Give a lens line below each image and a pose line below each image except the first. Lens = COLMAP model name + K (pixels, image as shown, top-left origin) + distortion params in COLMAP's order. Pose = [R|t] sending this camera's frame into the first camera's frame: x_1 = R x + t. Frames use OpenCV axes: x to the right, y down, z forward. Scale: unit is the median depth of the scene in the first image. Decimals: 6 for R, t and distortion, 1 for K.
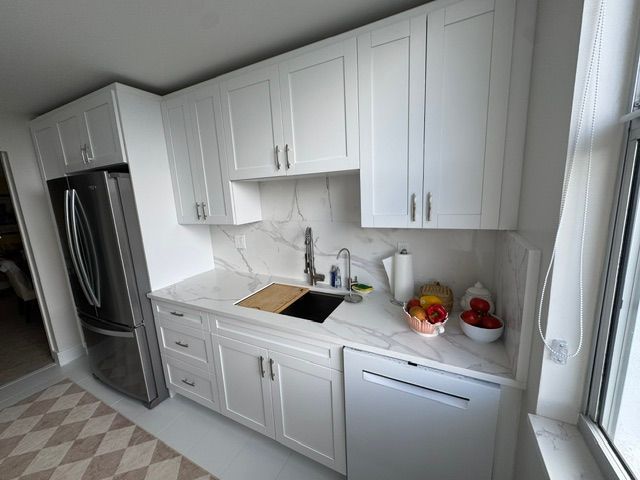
lens RADIAL K [[255.4, 0, 320.0], [0, 255.4, 240.0], [0, 0, 1]] dist [-0.002324, -0.000246]
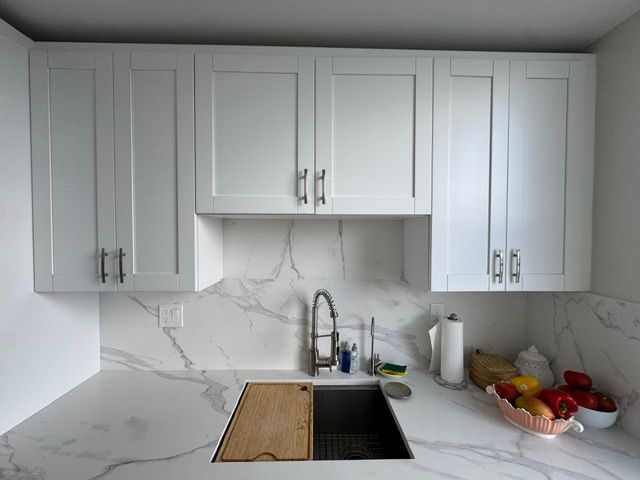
lens RADIAL K [[255.4, 0, 320.0], [0, 255.4, 240.0], [0, 0, 1]] dist [-0.002324, -0.000246]
pose [[0.876574, 0.041965, 0.479434, -0.361344], [0.039128, 0.986679, -0.157903, -0.069814], [-0.479674, 0.157172, 0.863255, 0.371114]]
